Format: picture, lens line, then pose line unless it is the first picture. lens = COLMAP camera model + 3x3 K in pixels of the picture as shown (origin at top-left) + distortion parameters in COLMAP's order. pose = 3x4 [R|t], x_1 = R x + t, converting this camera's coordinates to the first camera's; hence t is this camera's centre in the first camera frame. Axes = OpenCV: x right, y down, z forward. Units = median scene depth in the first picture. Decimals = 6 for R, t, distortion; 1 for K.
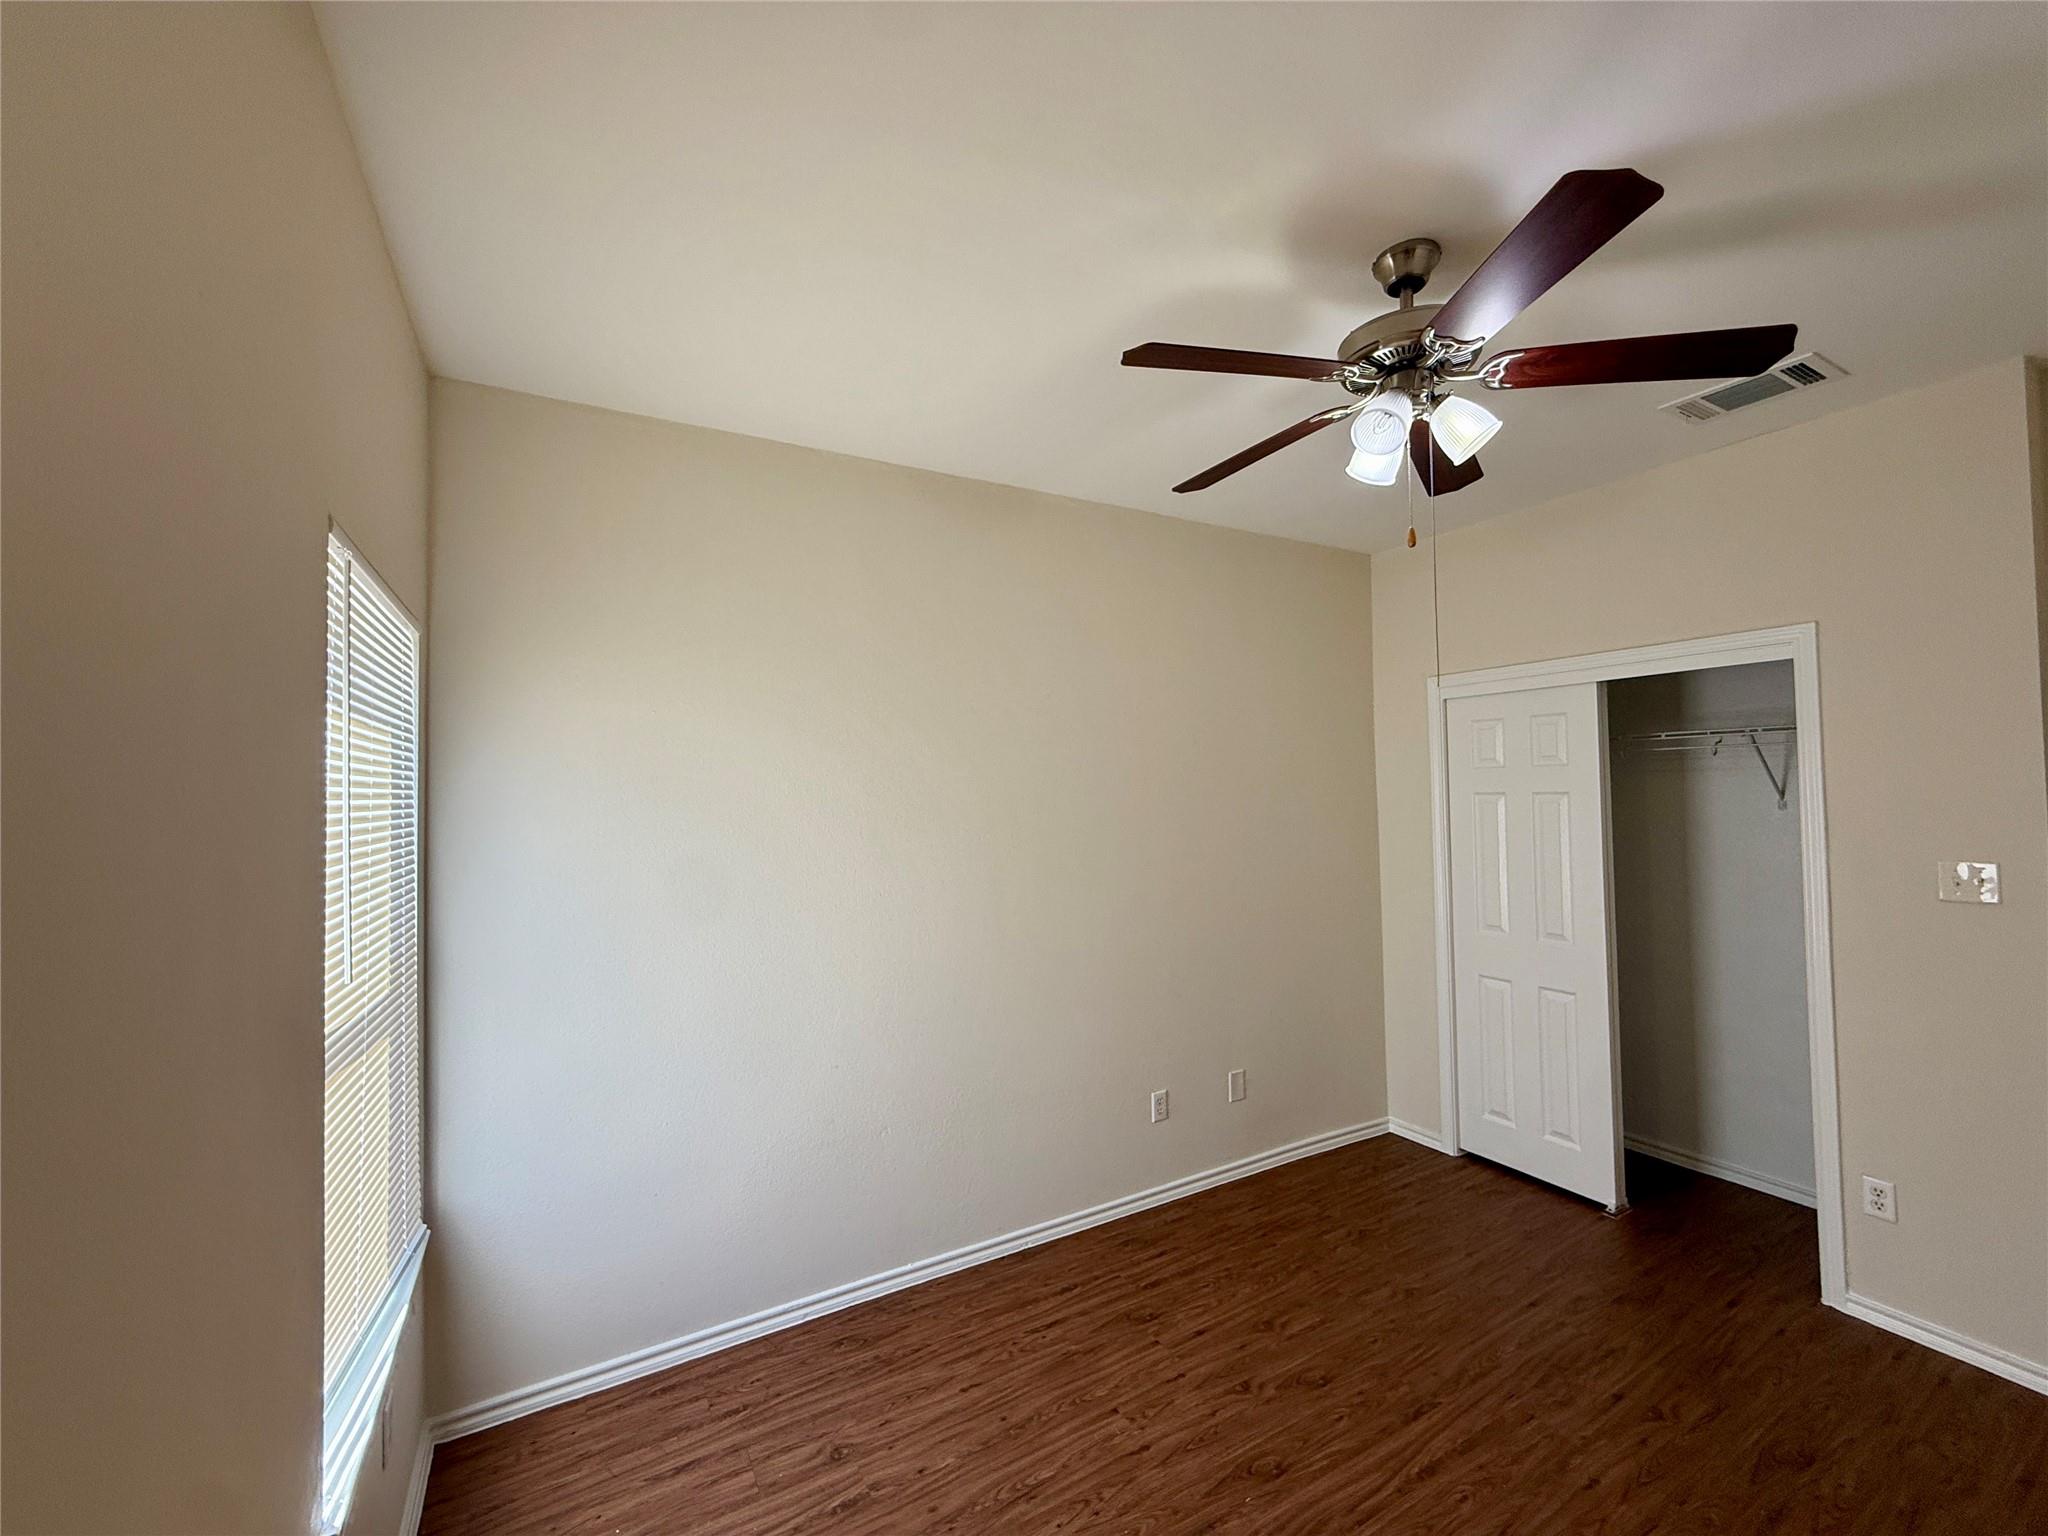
lens RADIAL K [[817.9, 0, 1018.5], [0, 817.9, 769.6], [0, 0, 1]] dist [-0.002676, 0.001073]
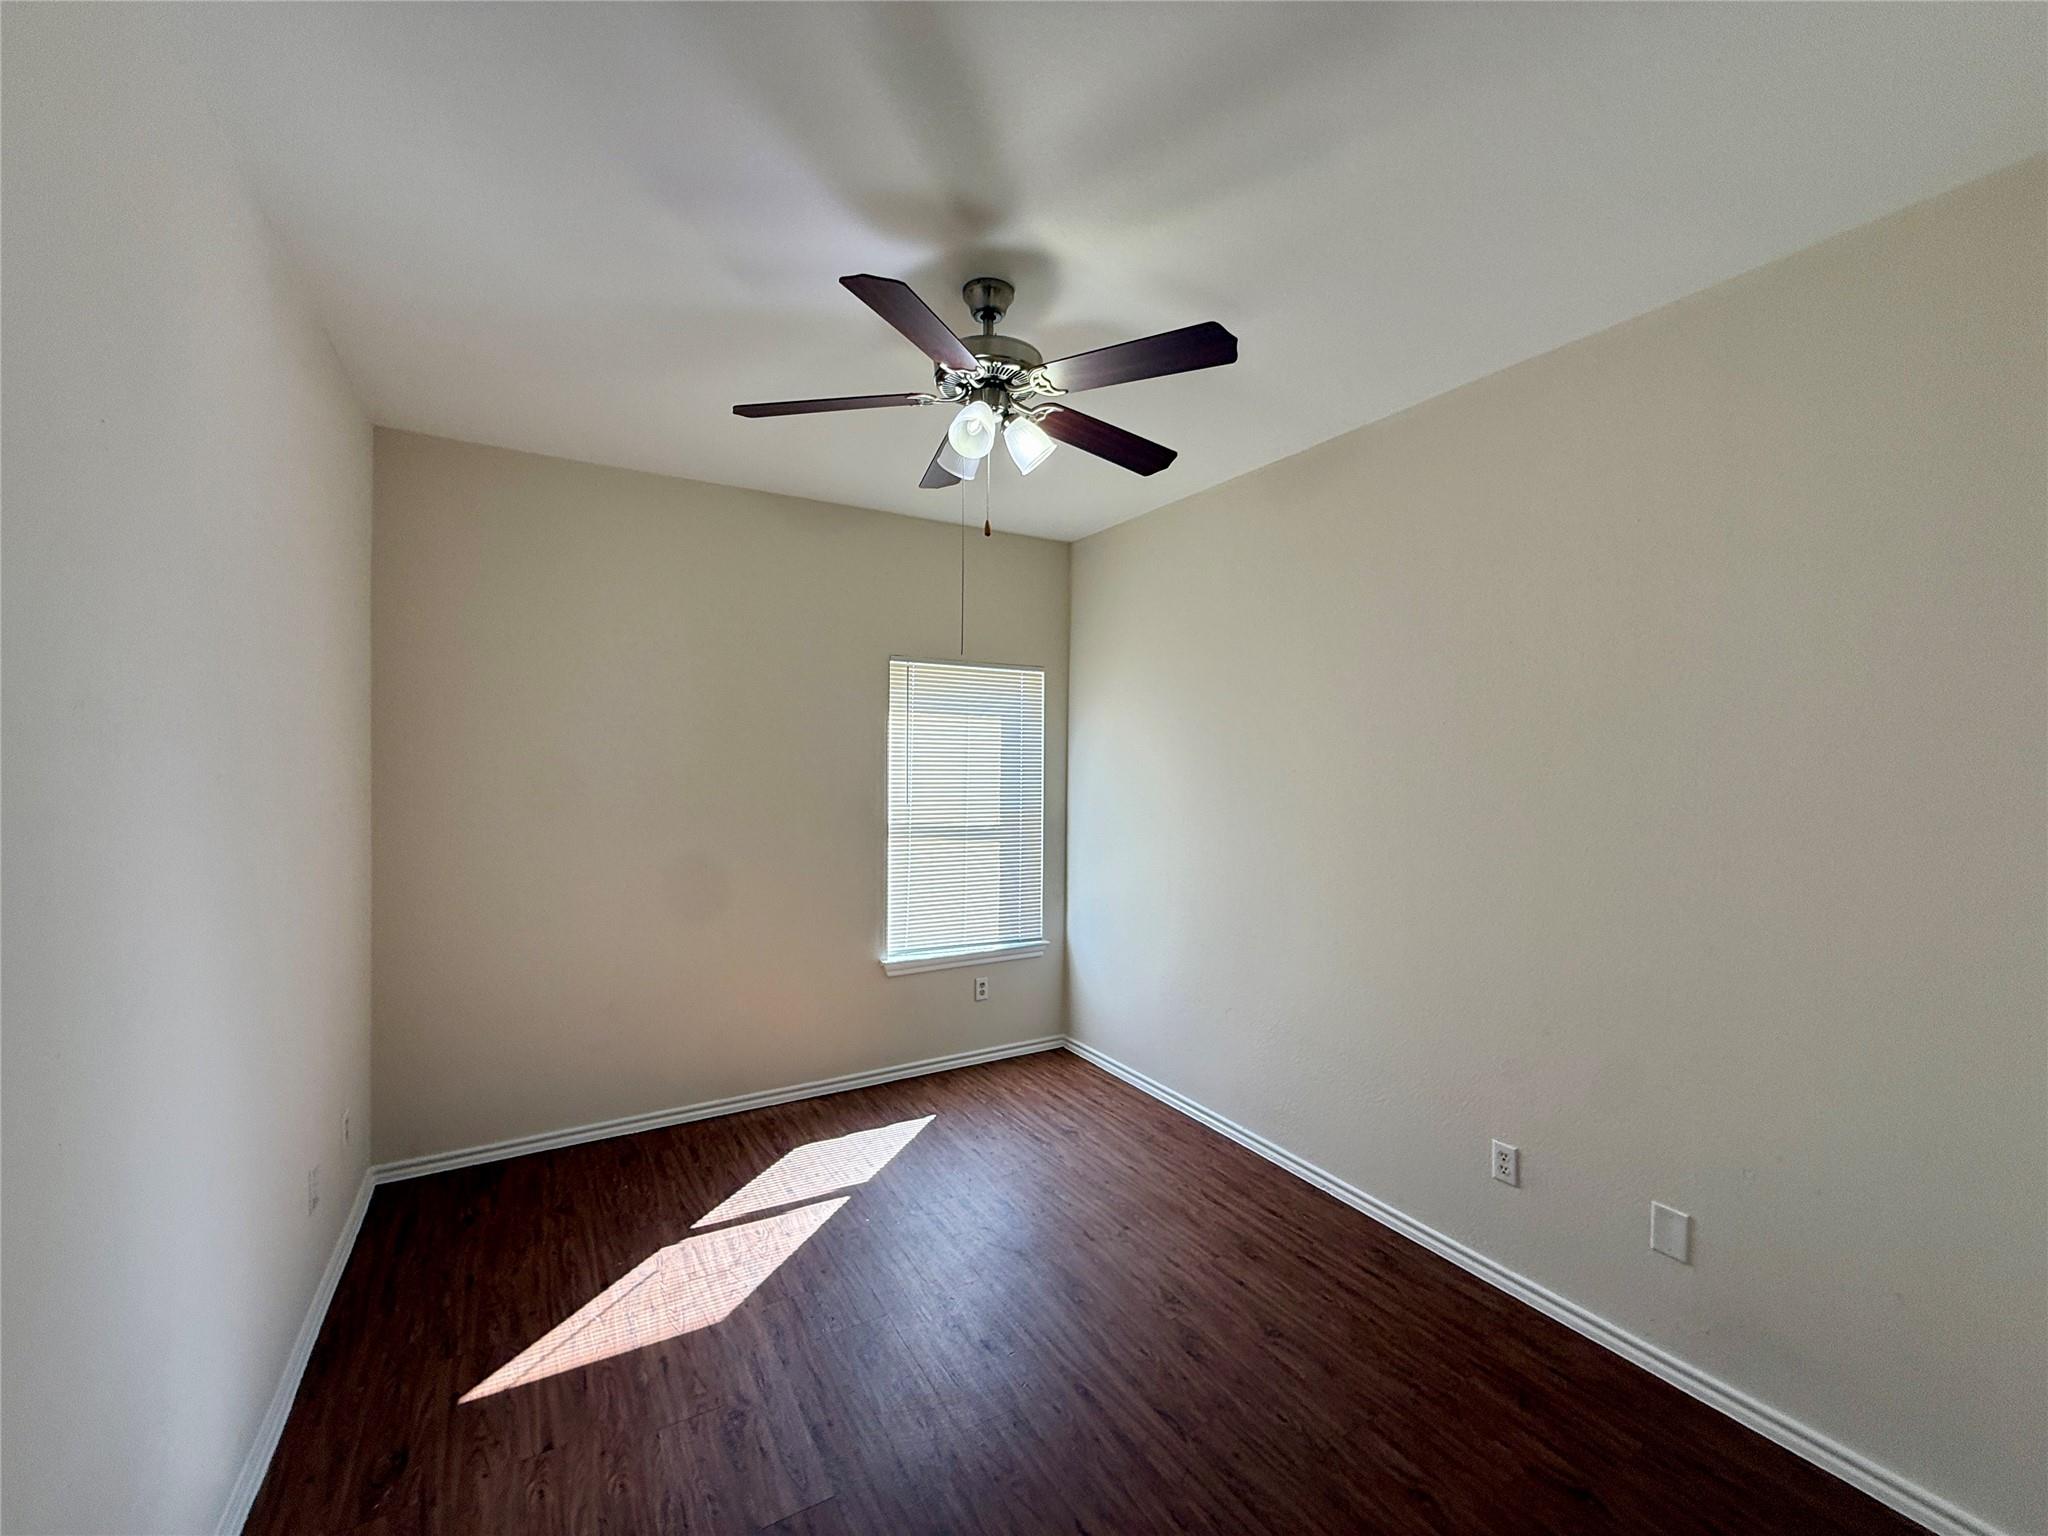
lens RADIAL K [[817.9, 0, 1018.5], [0, 817.9, 769.6], [0, 0, 1]] dist [-0.002676, 0.001073]
pose [[0.017293, 0.025955, -0.999514, 1.195790], [0.015585, 0.999535, 0.026225, 0.029734], [0.999729, -0.016031, 0.016881, 0.717073]]
